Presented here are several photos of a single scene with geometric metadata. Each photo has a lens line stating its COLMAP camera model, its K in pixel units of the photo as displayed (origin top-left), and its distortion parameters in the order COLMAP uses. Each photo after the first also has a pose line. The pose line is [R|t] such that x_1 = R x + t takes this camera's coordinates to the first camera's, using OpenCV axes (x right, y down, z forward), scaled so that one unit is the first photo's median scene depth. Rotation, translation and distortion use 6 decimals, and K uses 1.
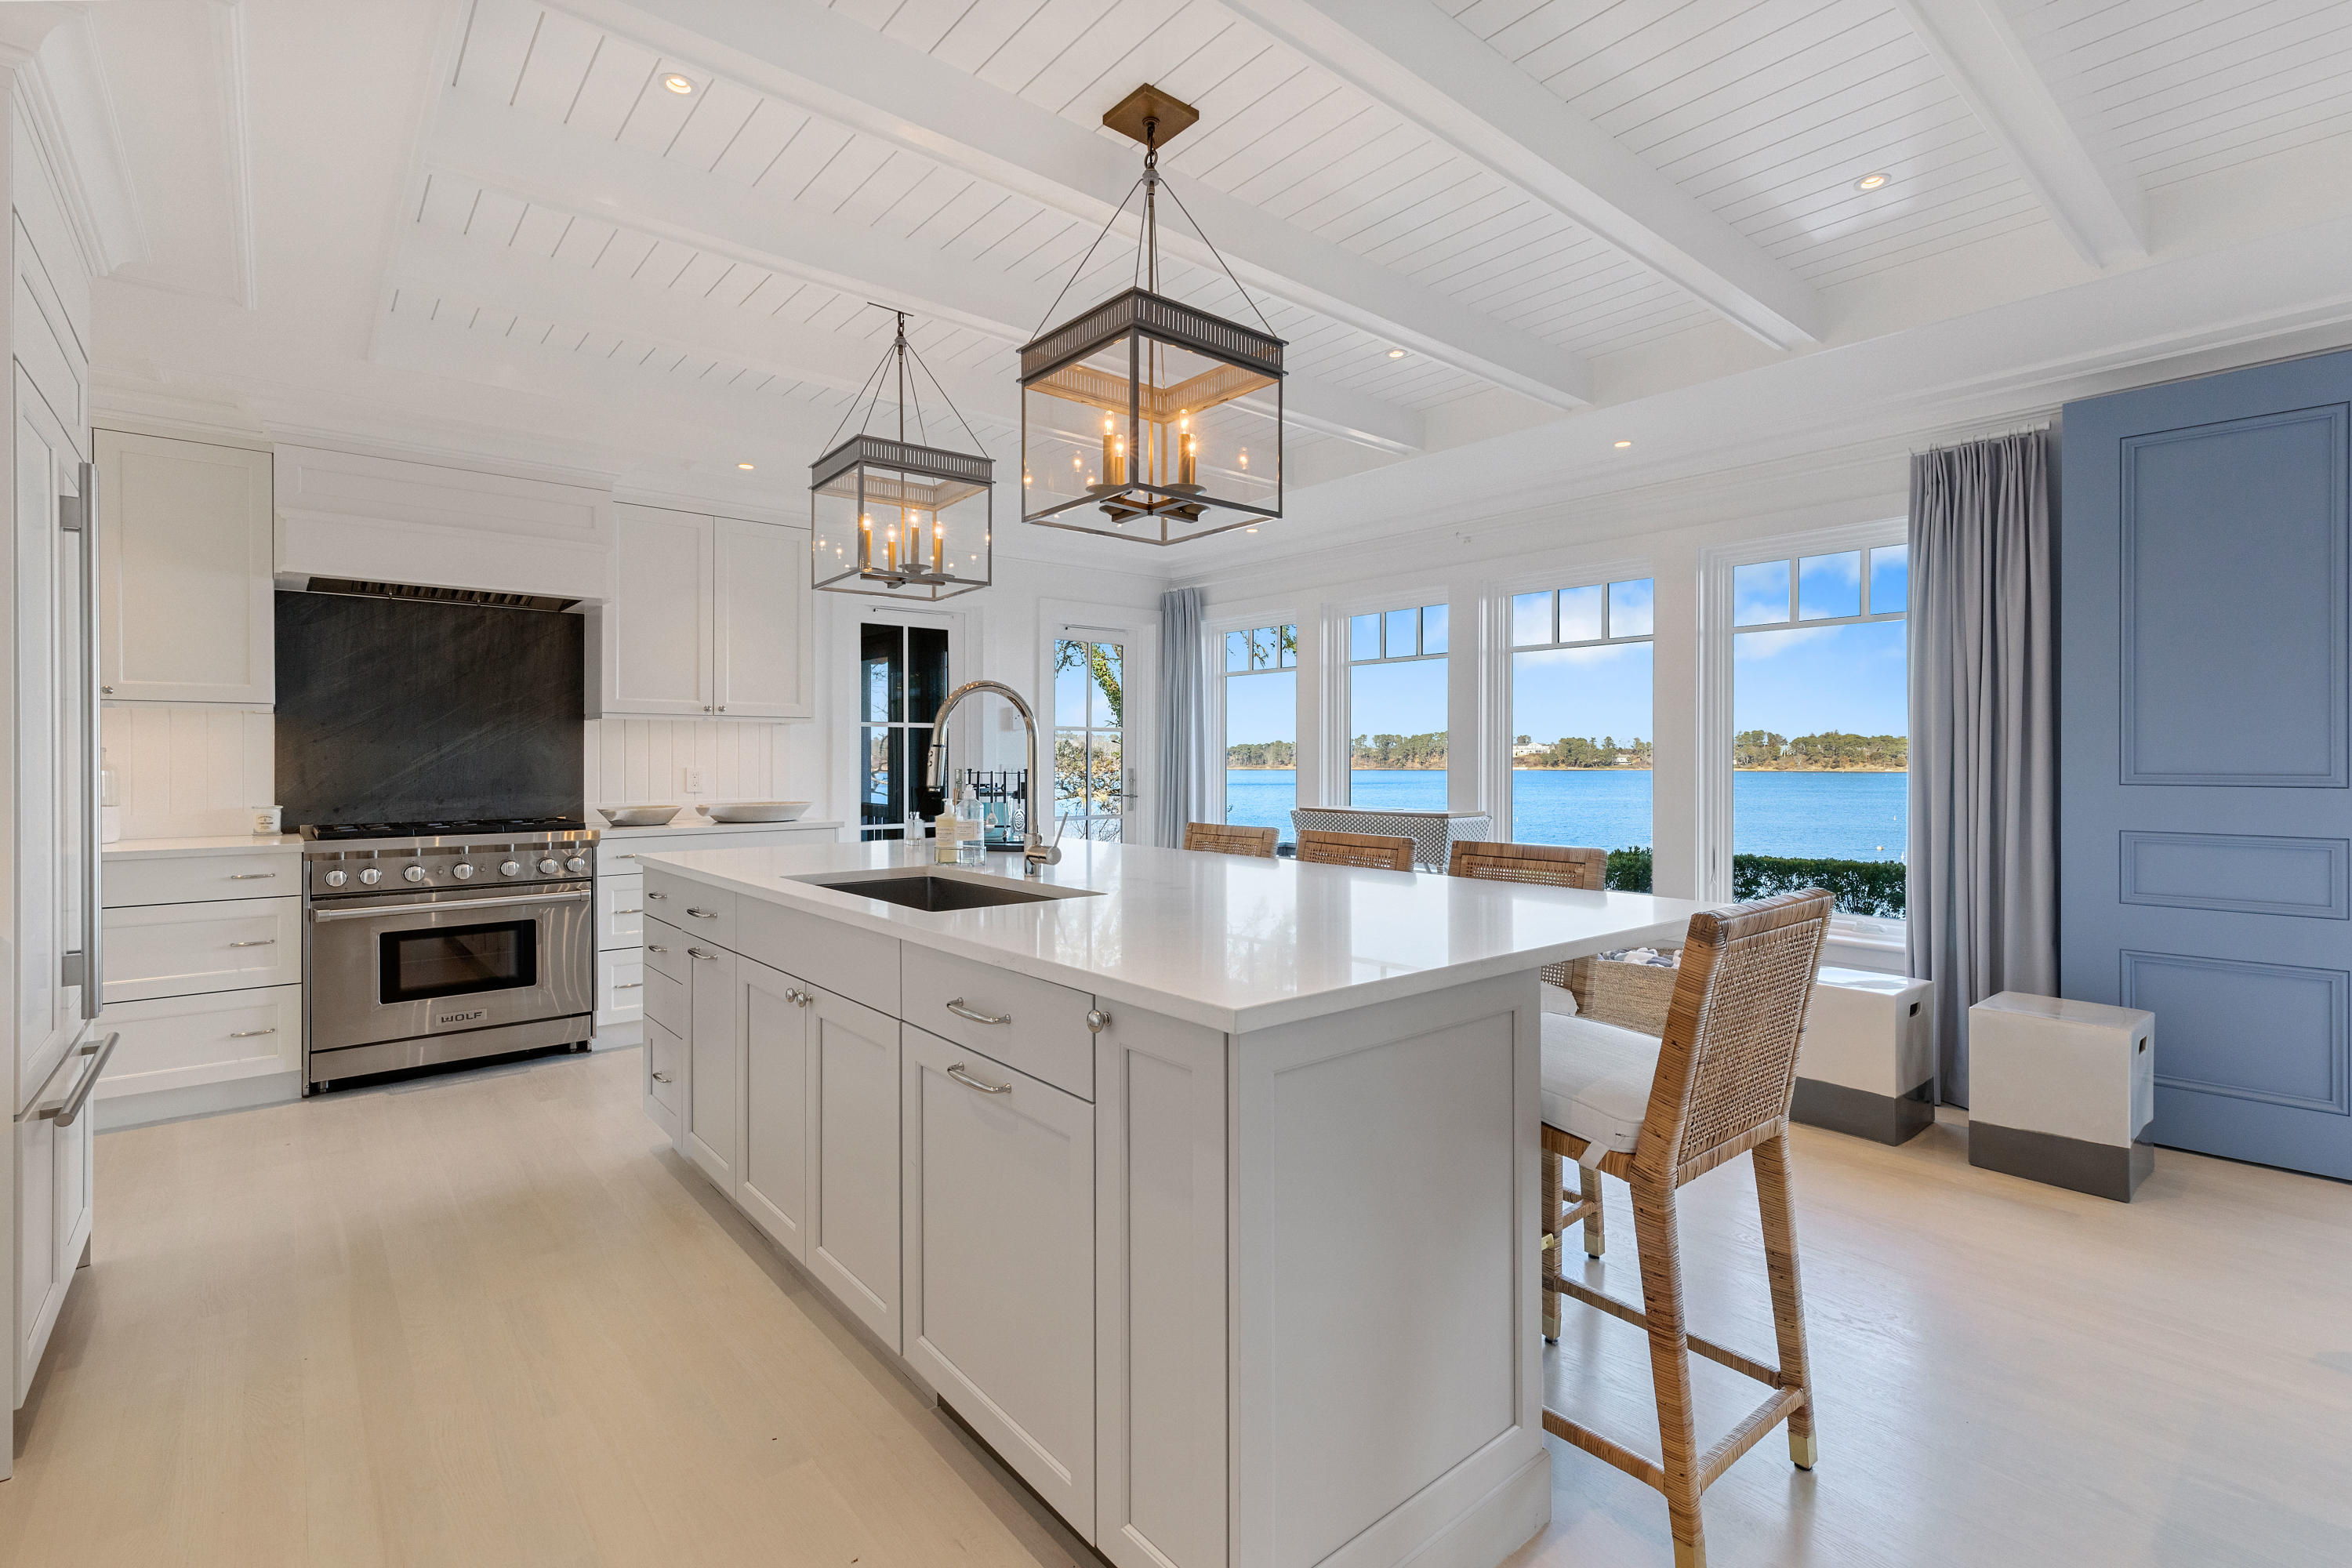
lens RADIAL K [[1076.8, 0, 1205.0], [0, 1076.8, 762.3], [0, 0, 1]] dist [0.003054, -0.000251]
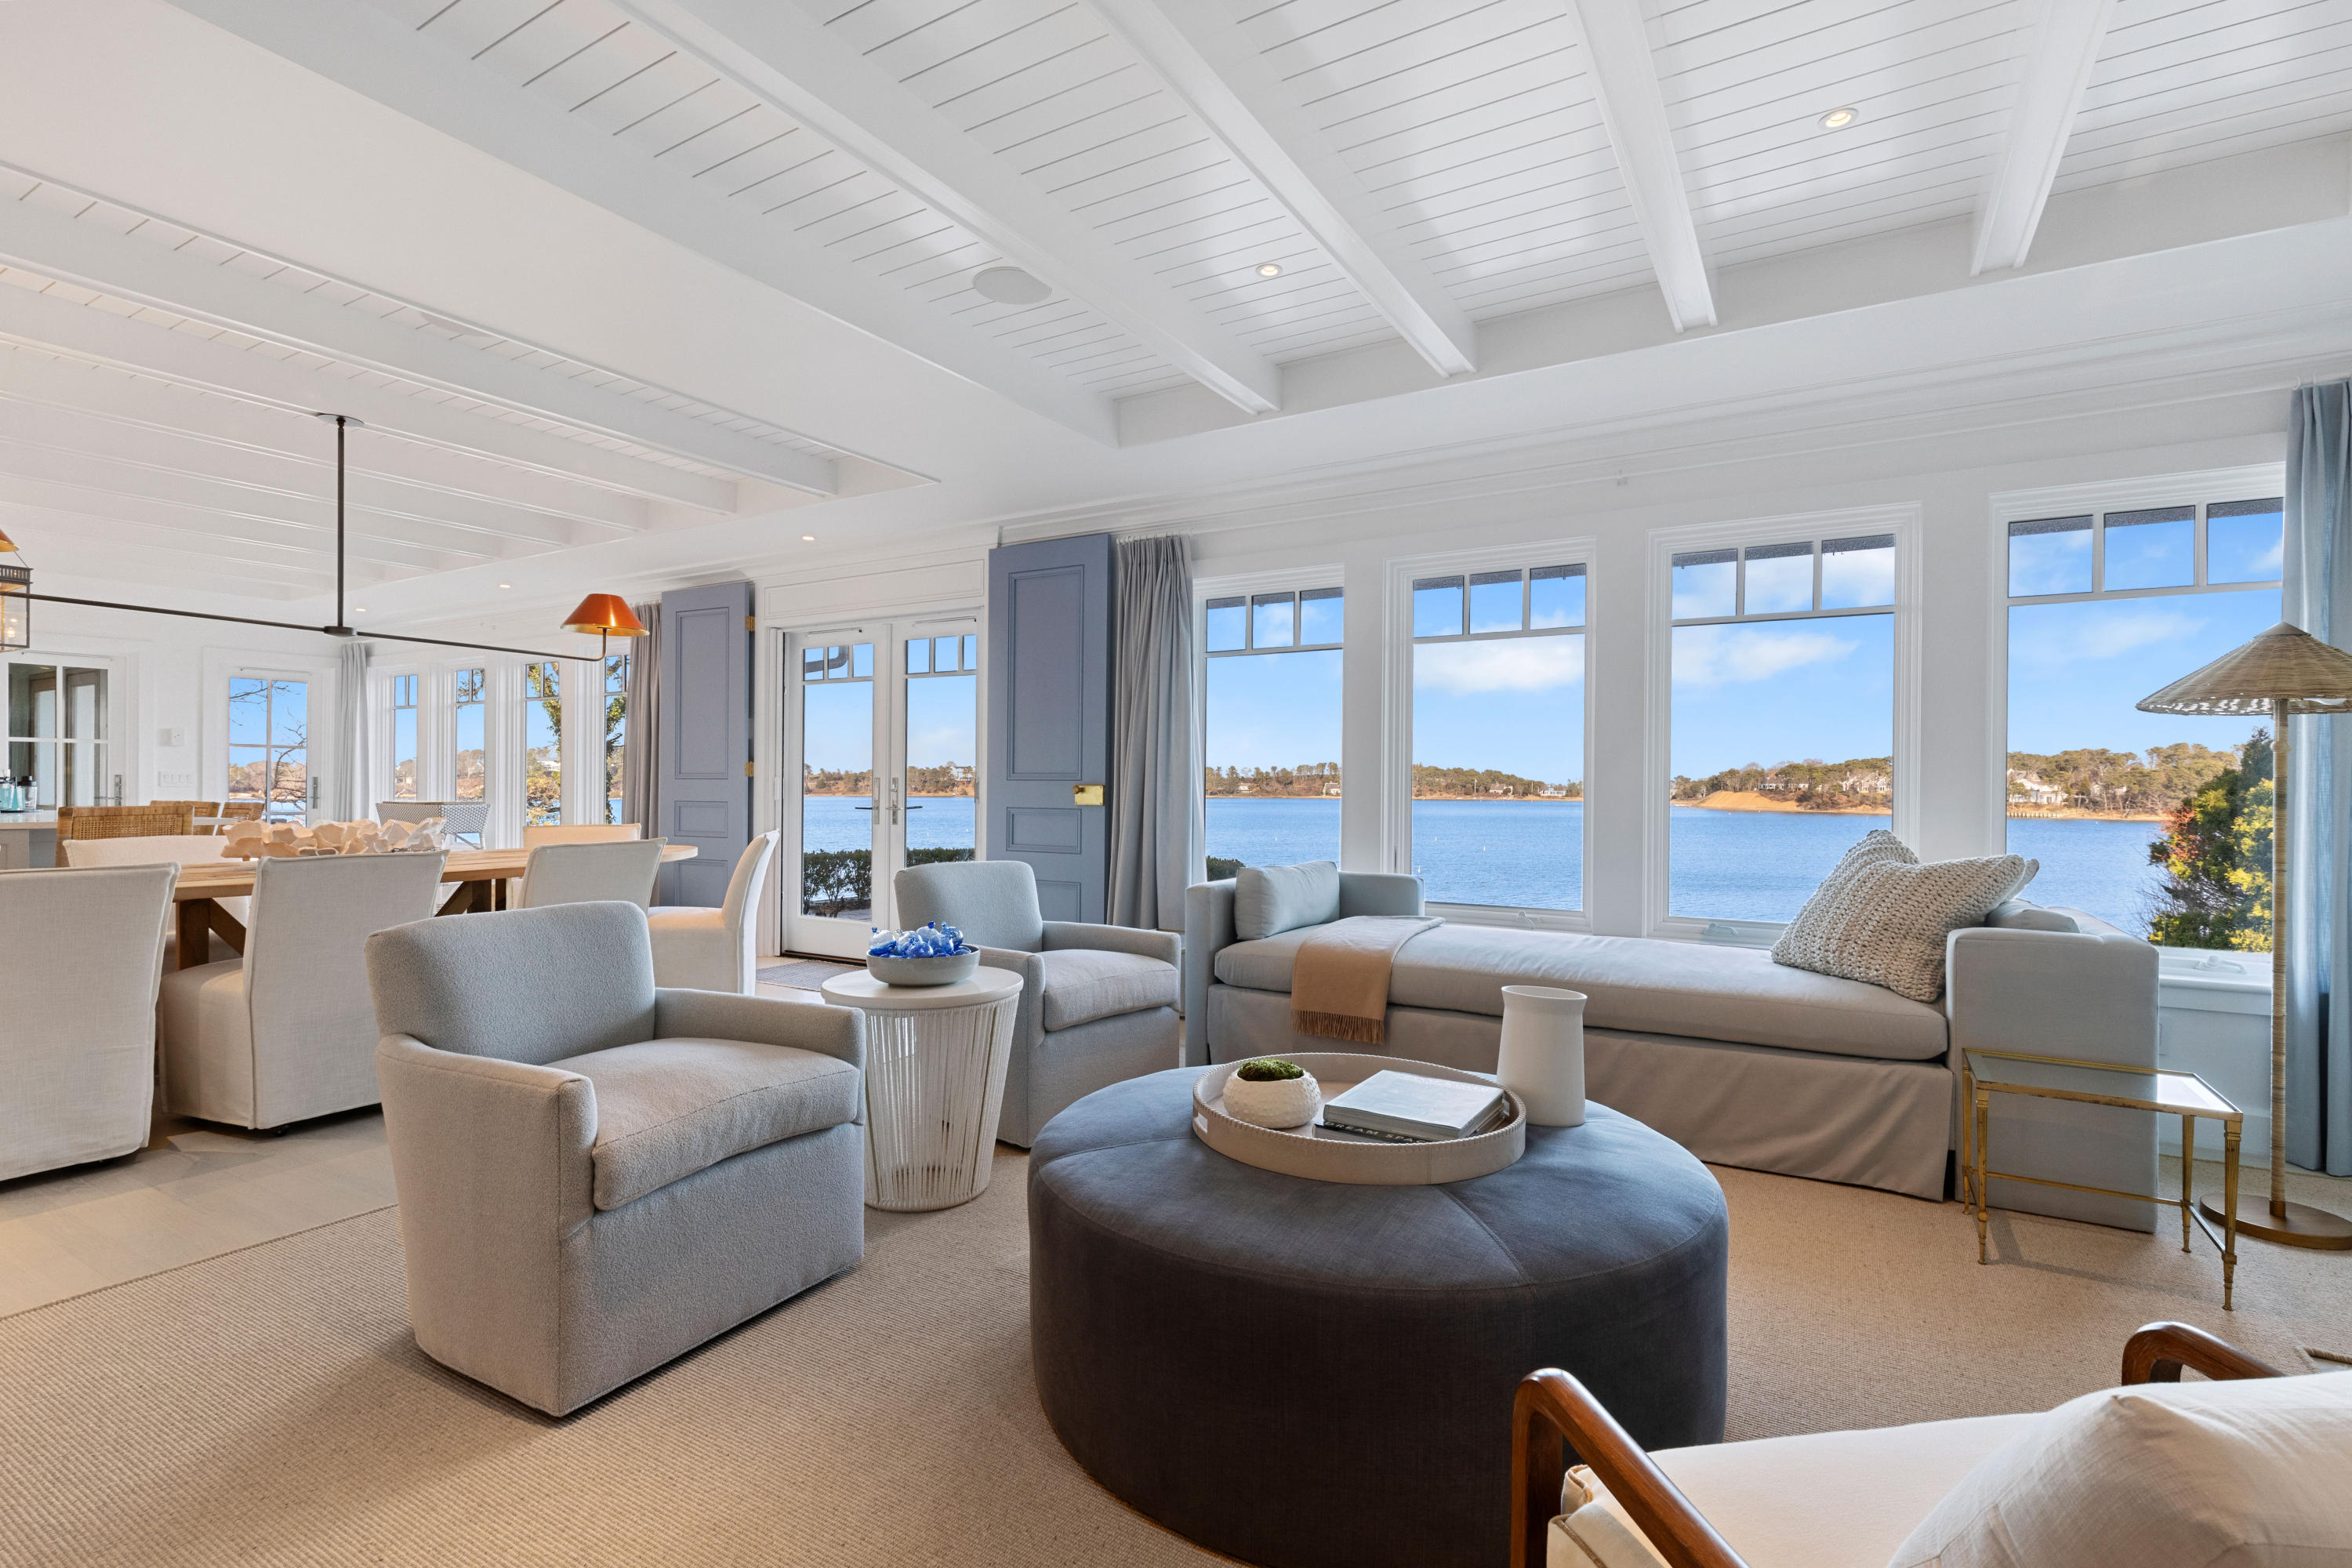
lens RADIAL K [[1076.8, 0, 1175.6], [0, 1076.8, 791.4], [0, 0, 1]] dist [0.003054, -0.000251]
pose [[0.950262, 0.004056, 0.311426, 0.864691], [-0.004758, 0.999988, 0.001496, 0.027367], [-0.311416, -0.002903, 0.950269, -0.982020]]
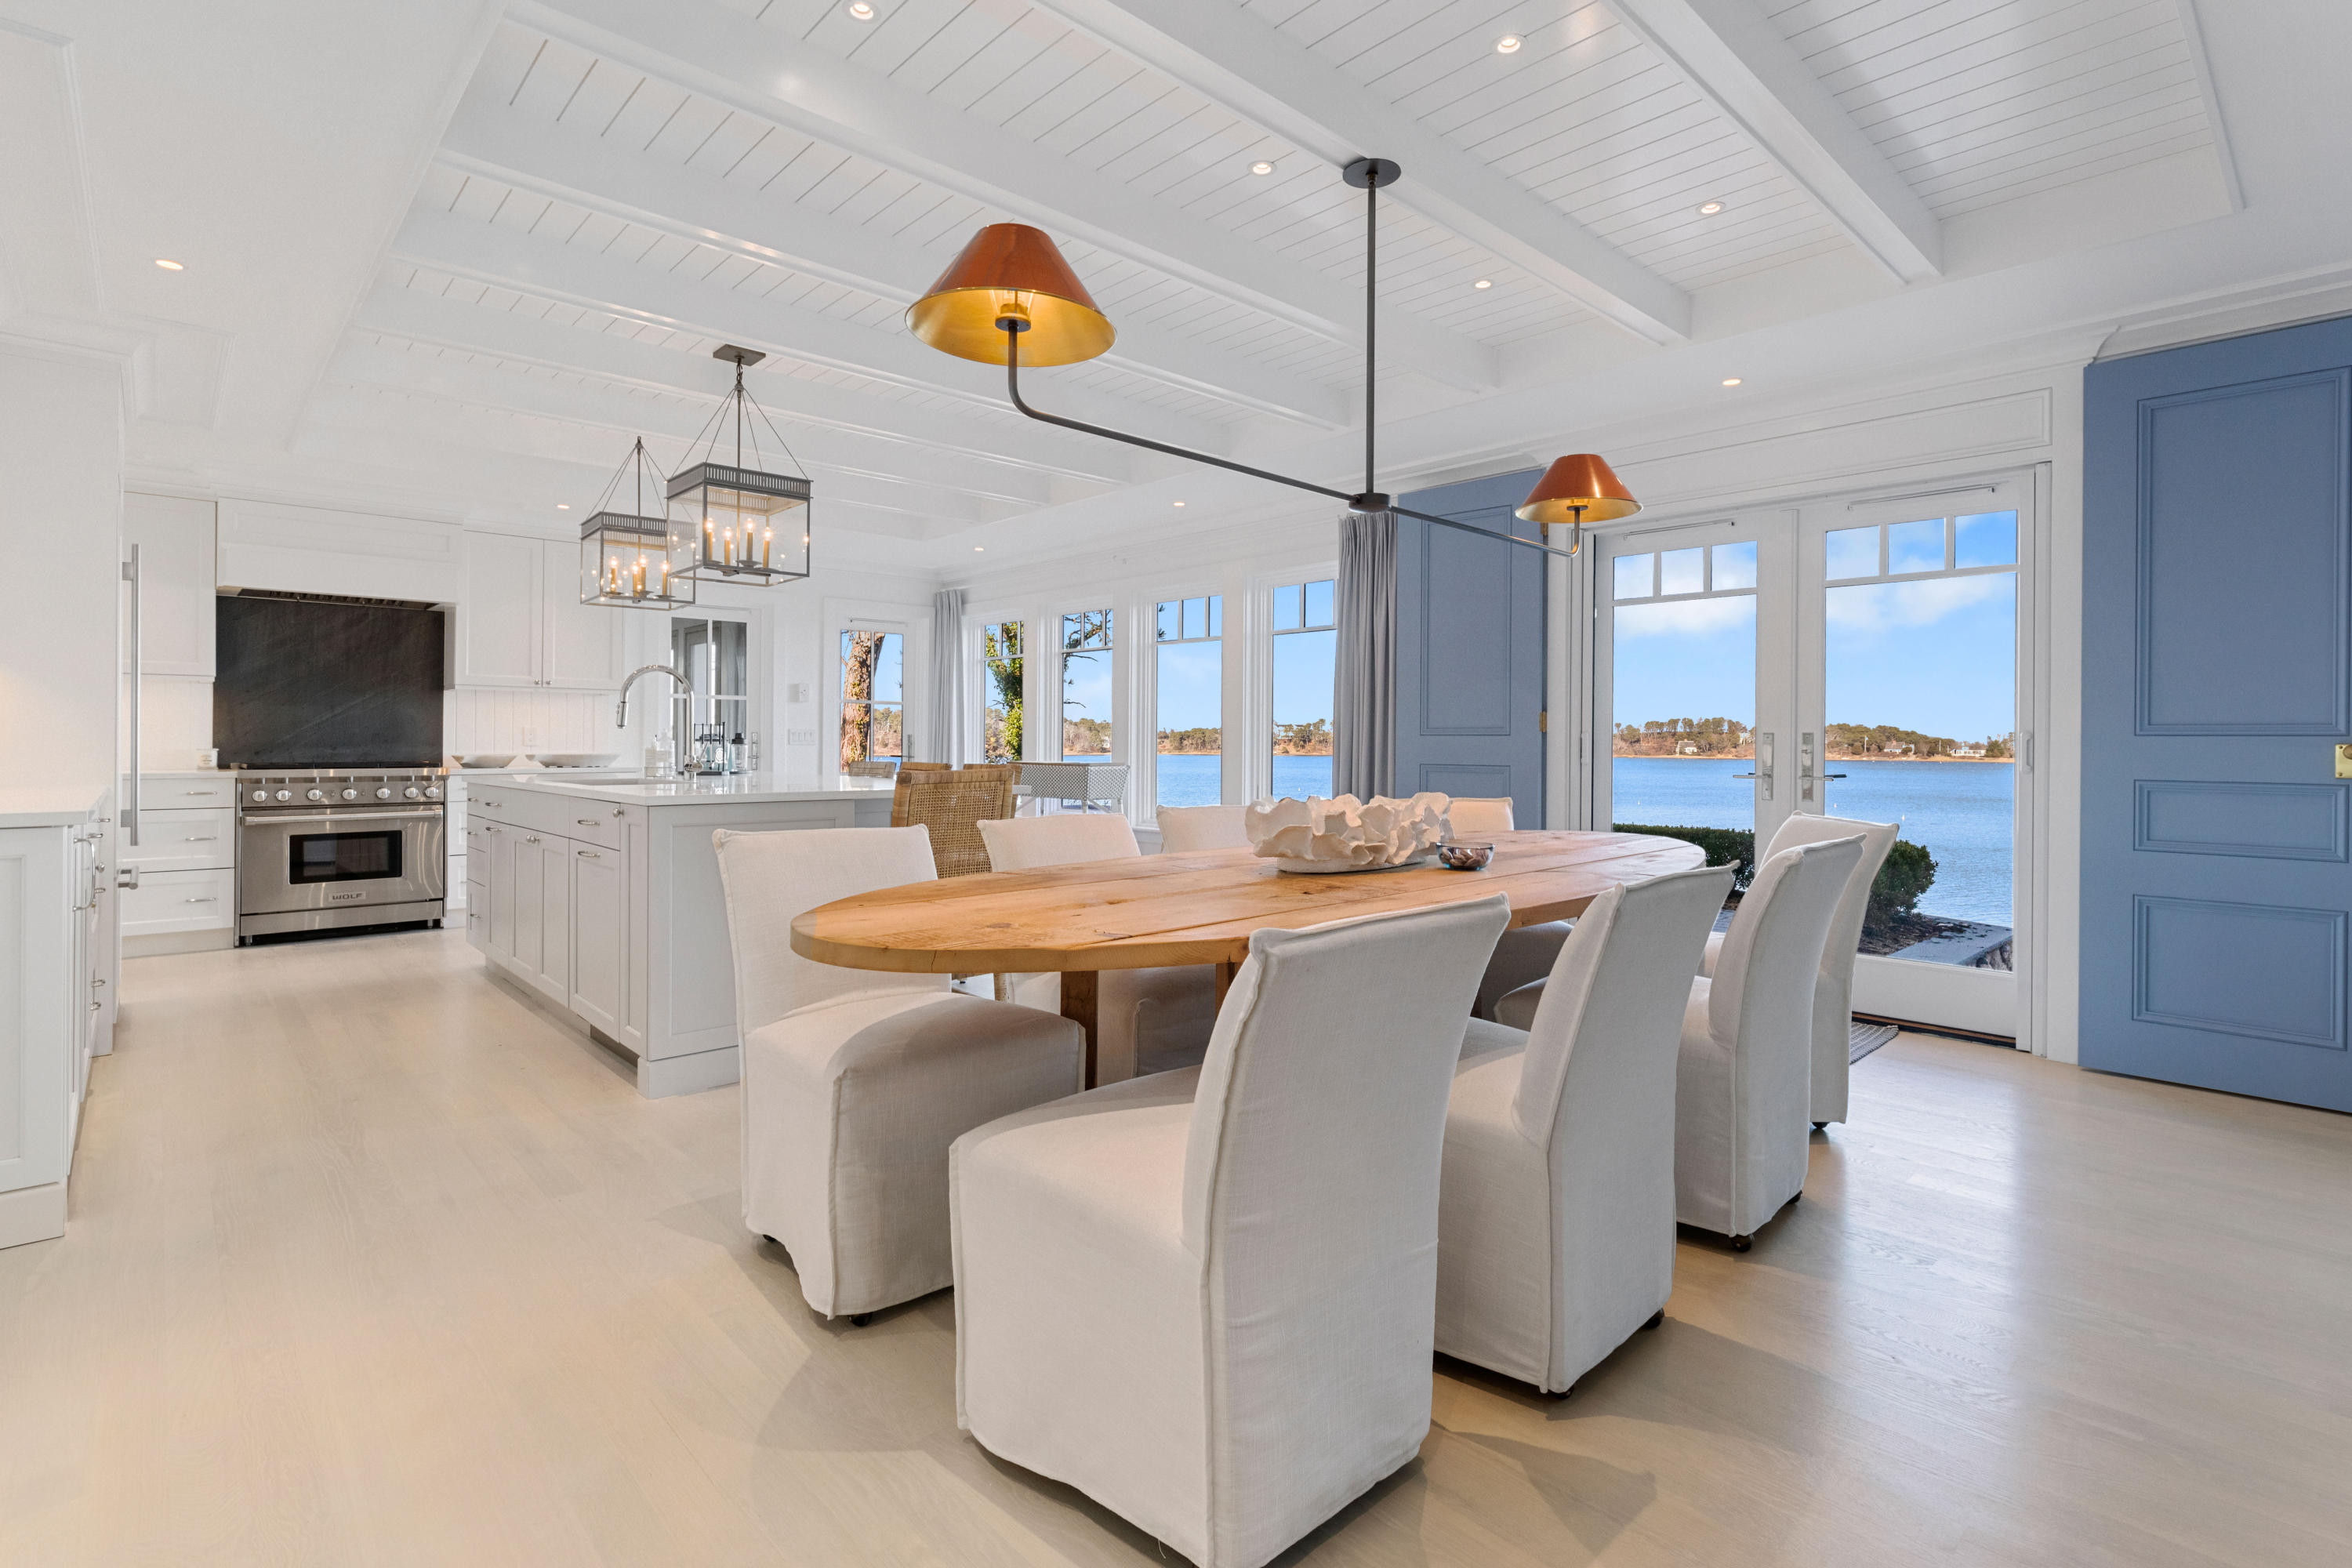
lens RADIAL K [[1109.8, 0, 1196.7], [0, 1109.8, 740.8], [0, 0, 1]] dist [-0.010003, 0.002836]
pose [[0.998989, 0.005930, 0.044562, 0.345028], [-0.005701, 0.999970, -0.005262, 0.029657], [-0.044591, 0.005002, 0.998993, -0.479916]]
